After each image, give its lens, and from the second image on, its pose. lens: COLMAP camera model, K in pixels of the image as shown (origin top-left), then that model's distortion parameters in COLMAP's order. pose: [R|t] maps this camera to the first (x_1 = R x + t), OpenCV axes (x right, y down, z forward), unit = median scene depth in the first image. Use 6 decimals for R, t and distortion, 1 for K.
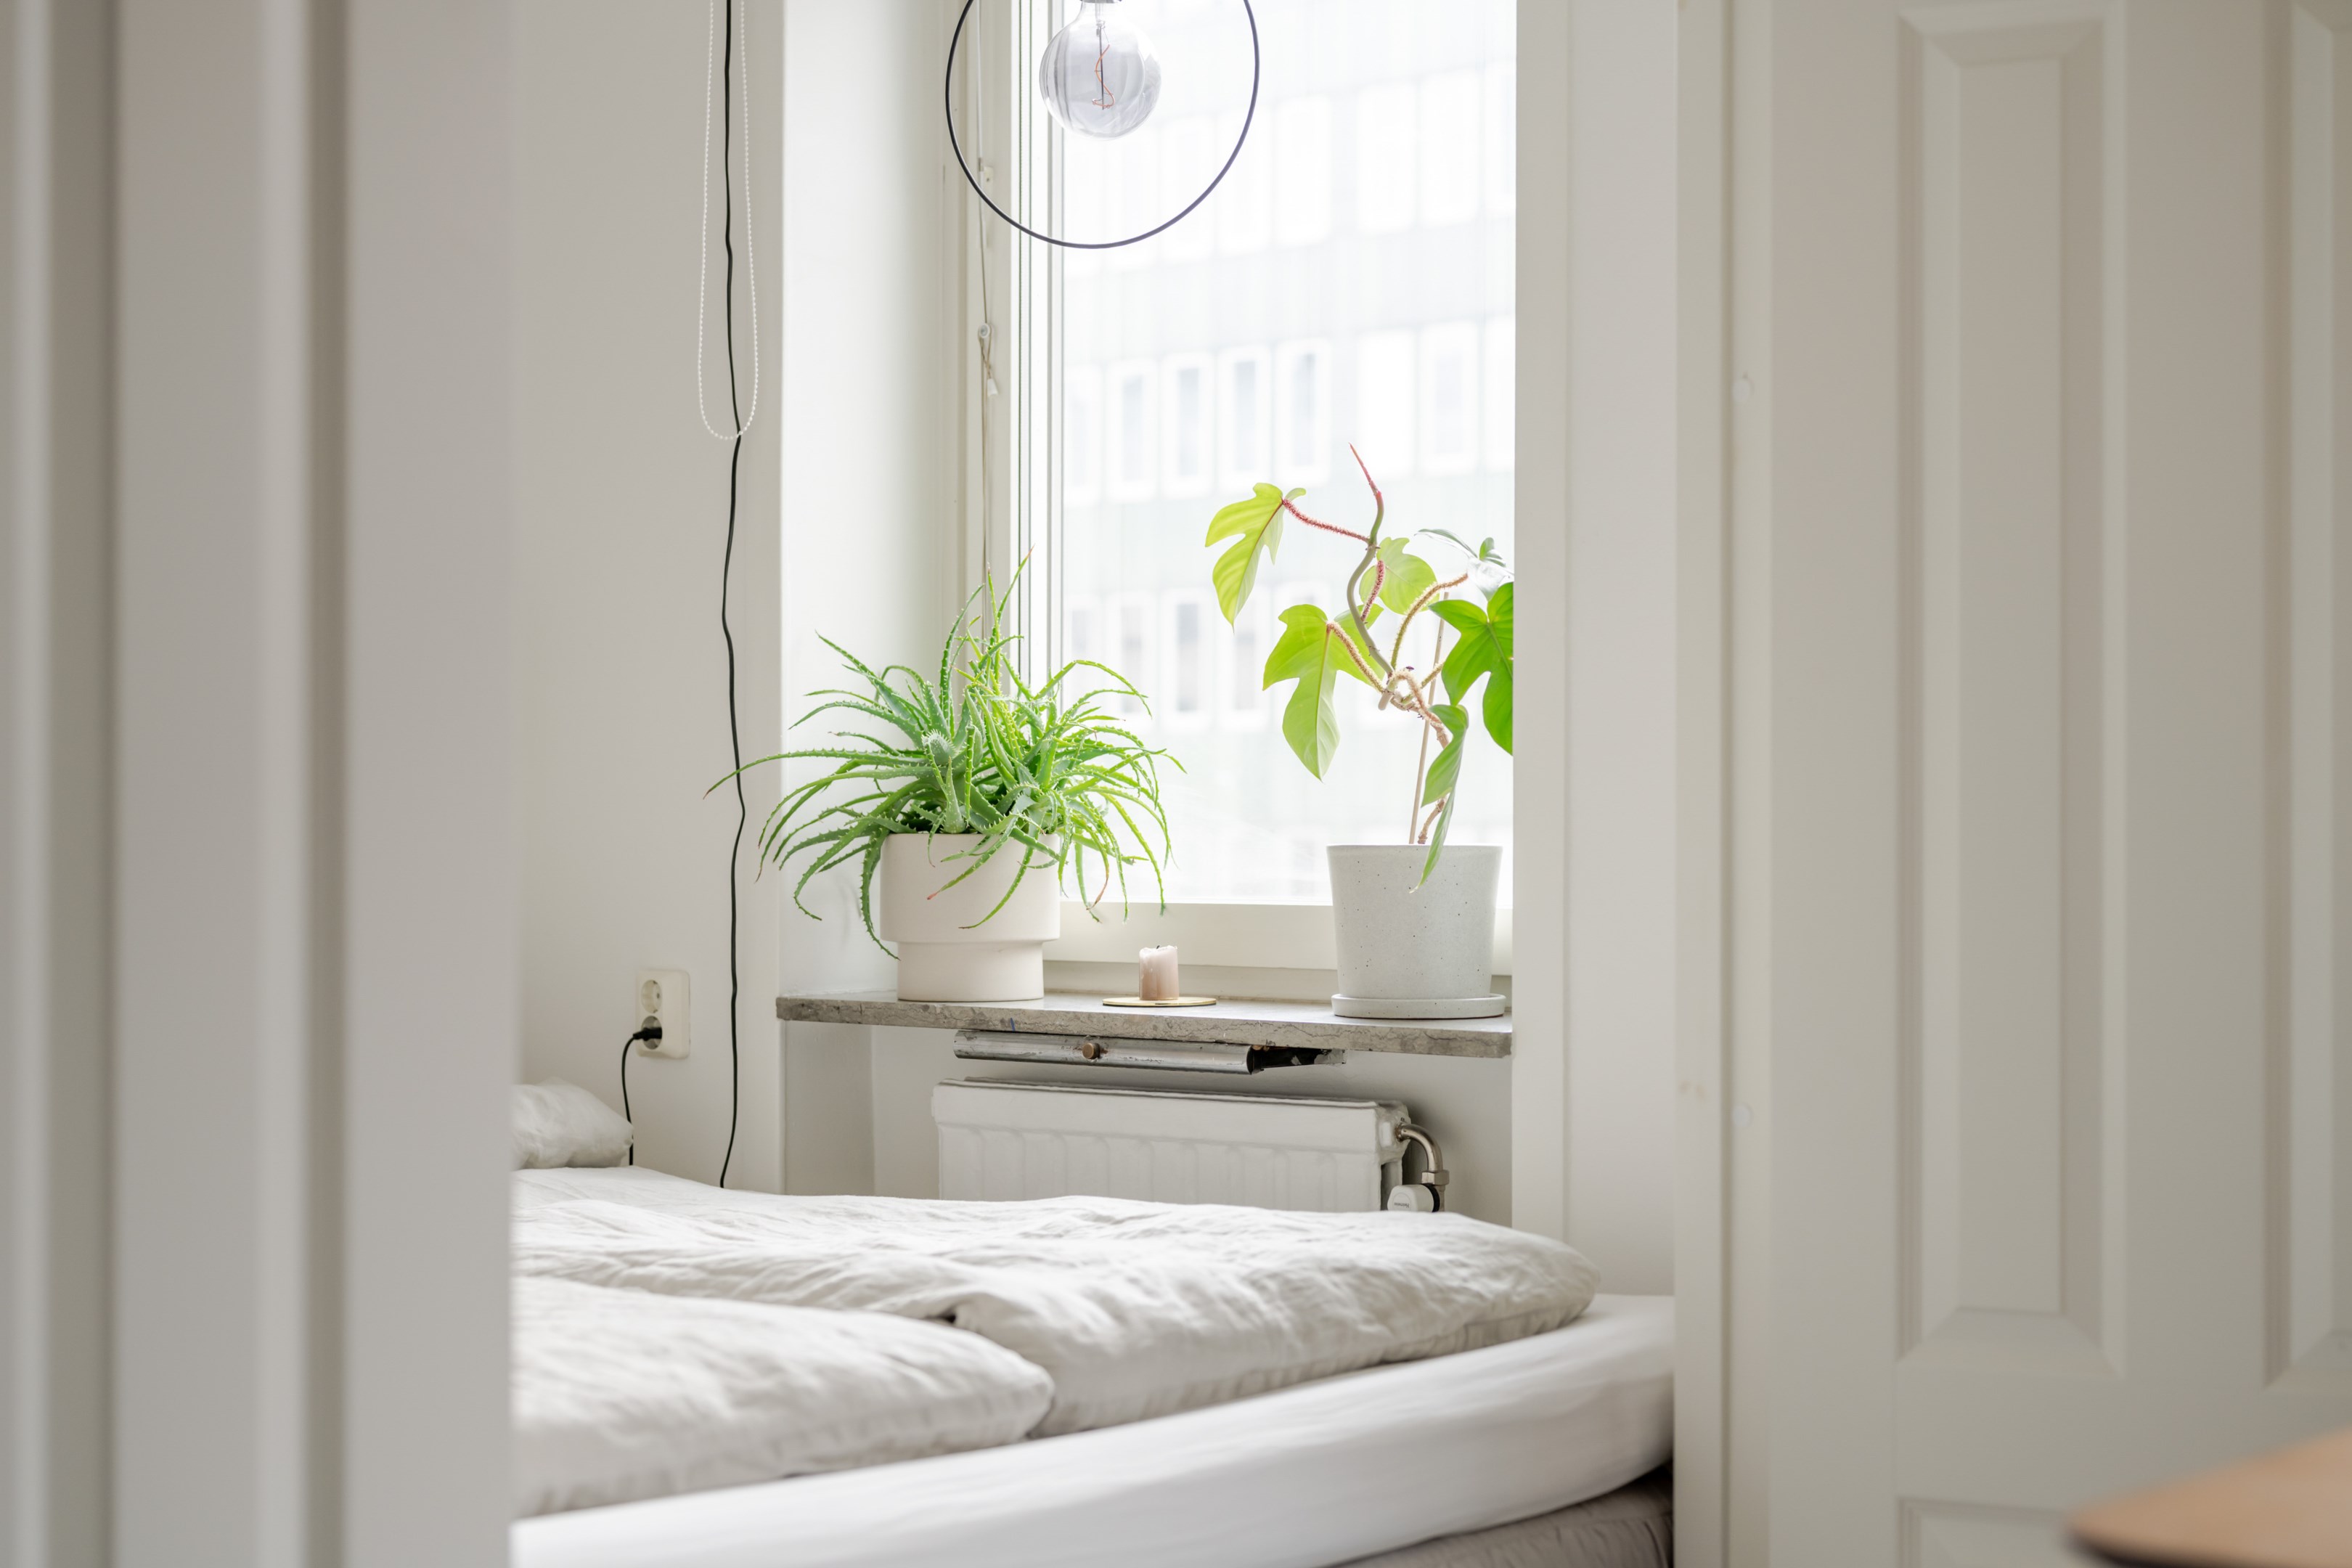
lens RADIAL K [[3221.8, 0, 1176.0], [0, 3221.8, 784.0], [0, 0, 1]] dist [-0.010118, -0.006945]
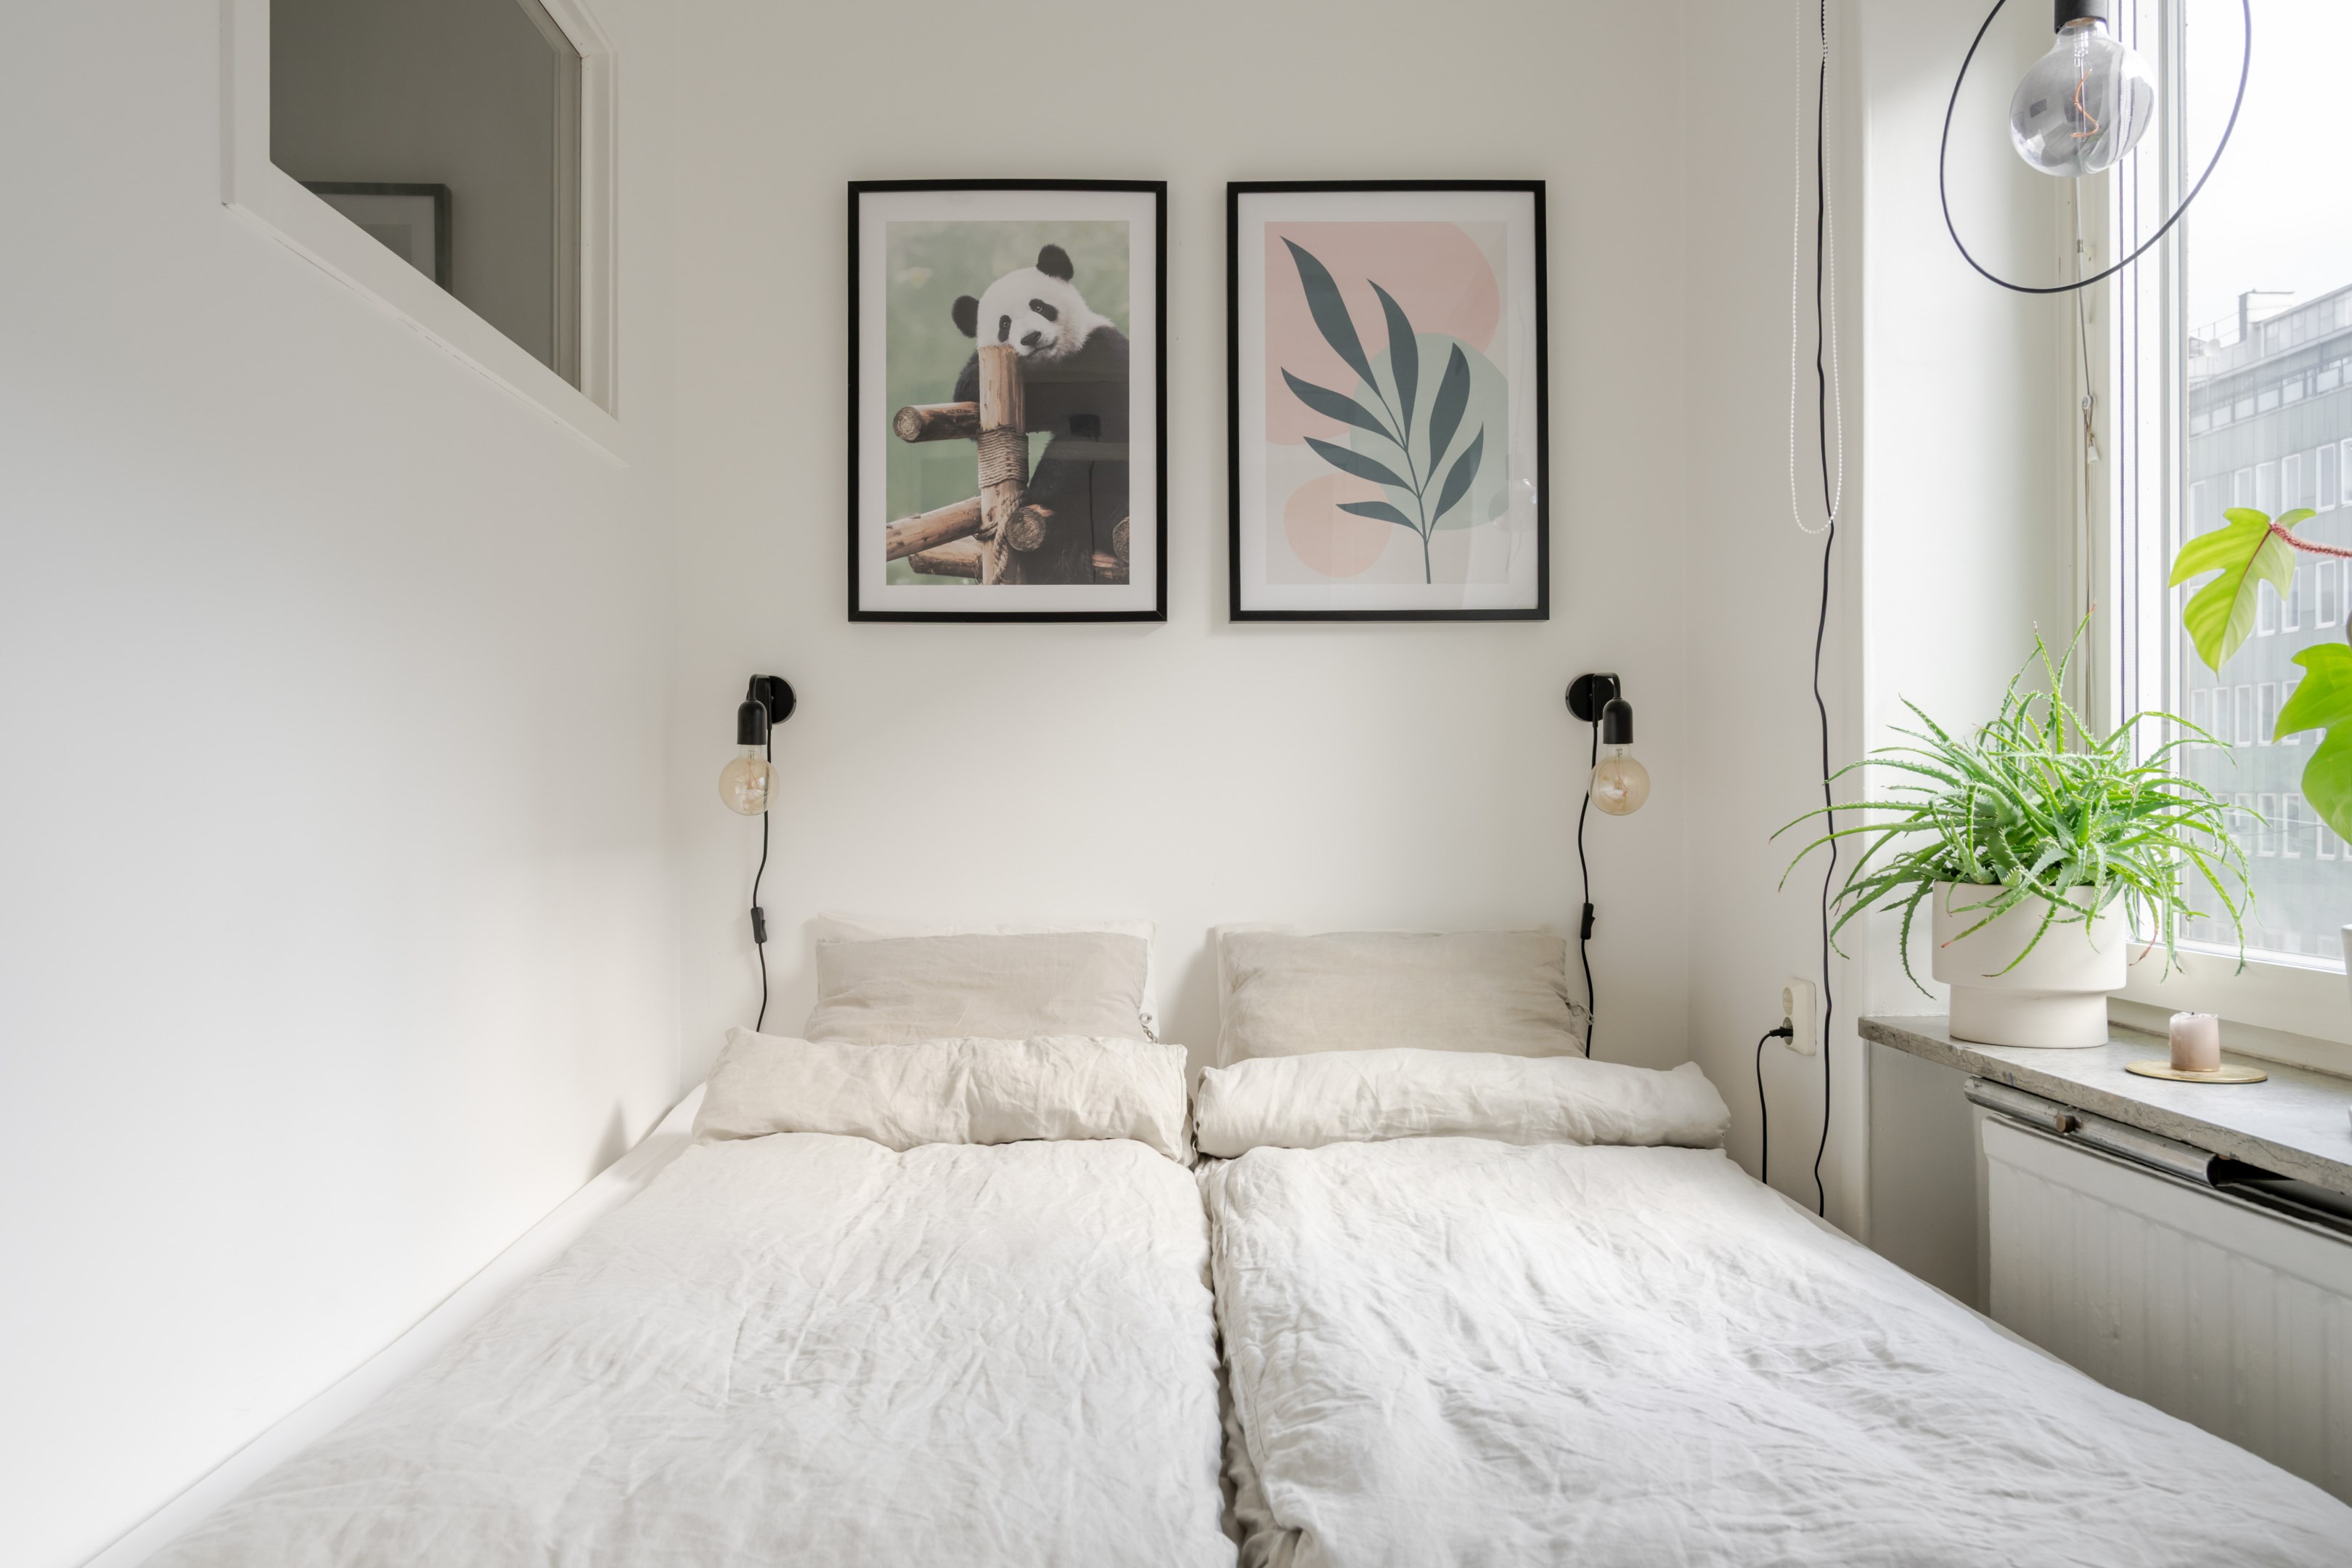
lens RADIAL K [[1598.4, 0, 1176.0], [0, 1598.4, 784.0], [0, 0, 1]] dist [-0.004104, 0.000846]
pose [[0.649713, -0.009728, -0.760117, 0.157408], [0.017898, 0.999837, 0.002502, -0.023437], [0.759969, -0.015230, 0.649781, 0.468175]]
